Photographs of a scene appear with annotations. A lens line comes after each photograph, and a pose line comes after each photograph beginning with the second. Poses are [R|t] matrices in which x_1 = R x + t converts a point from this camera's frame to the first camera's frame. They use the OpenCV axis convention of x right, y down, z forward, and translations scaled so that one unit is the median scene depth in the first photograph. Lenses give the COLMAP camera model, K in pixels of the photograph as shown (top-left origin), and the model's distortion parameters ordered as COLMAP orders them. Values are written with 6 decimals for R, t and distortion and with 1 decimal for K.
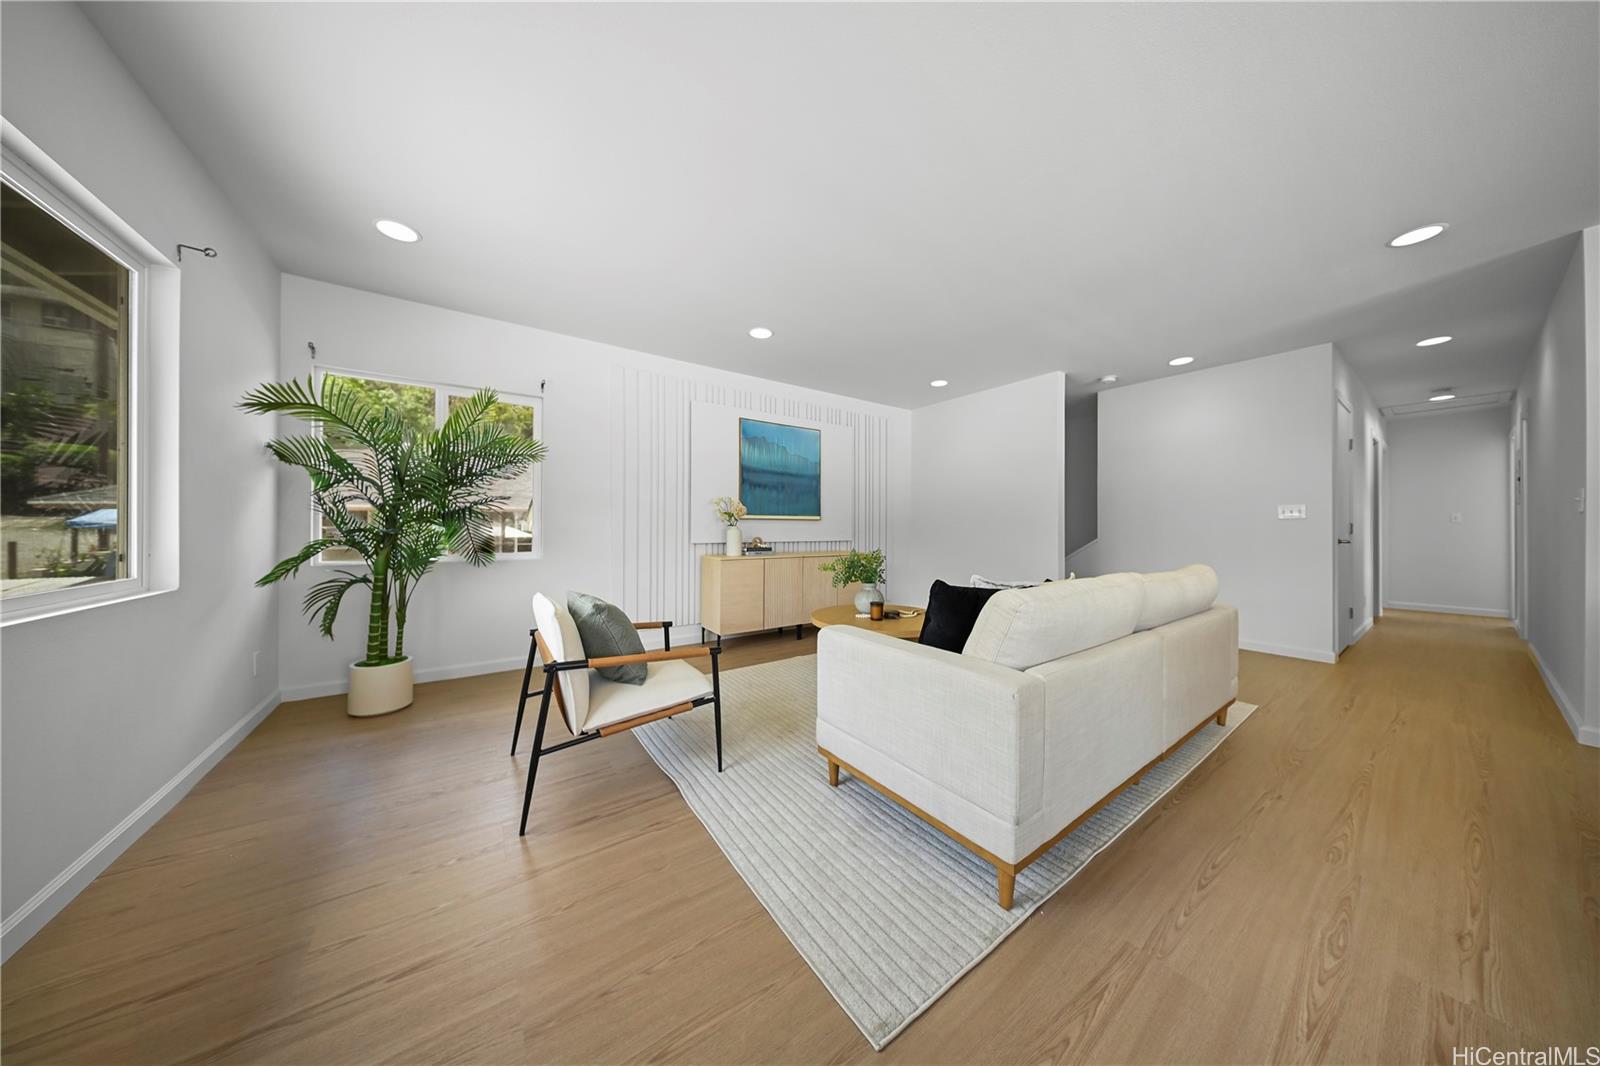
lens RADIAL K [[465.3, 0, 796.7], [0, 465.3, 526.5], [0, 0, 1]] dist [-0.004439, -0.000077]
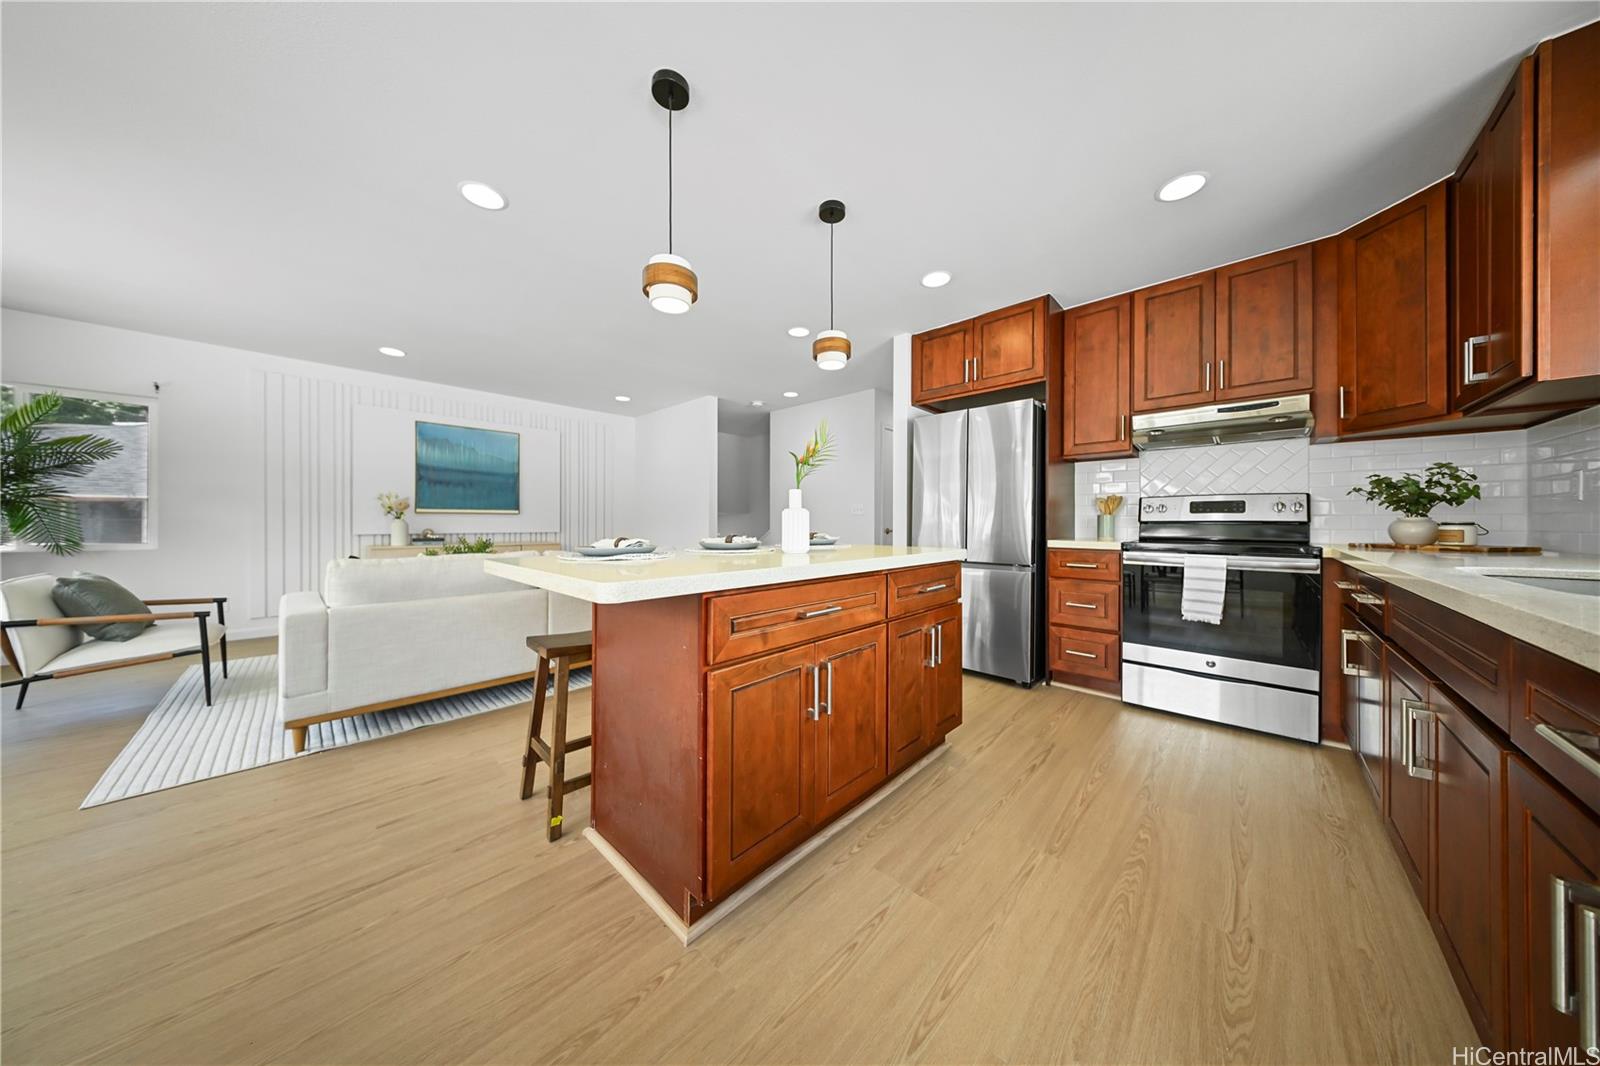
lens RADIAL K [[479.0, 0, 798.6], [0, 479.0, 515.7], [0, 0, 1]] dist [0.000323, -0.000106]
pose [[0.978554, 0.004654, 0.205937, 0.519677], [-0.002876, 0.999956, -0.008932, -0.000924], [-0.205969, 0.008148, 0.978525, -0.293414]]
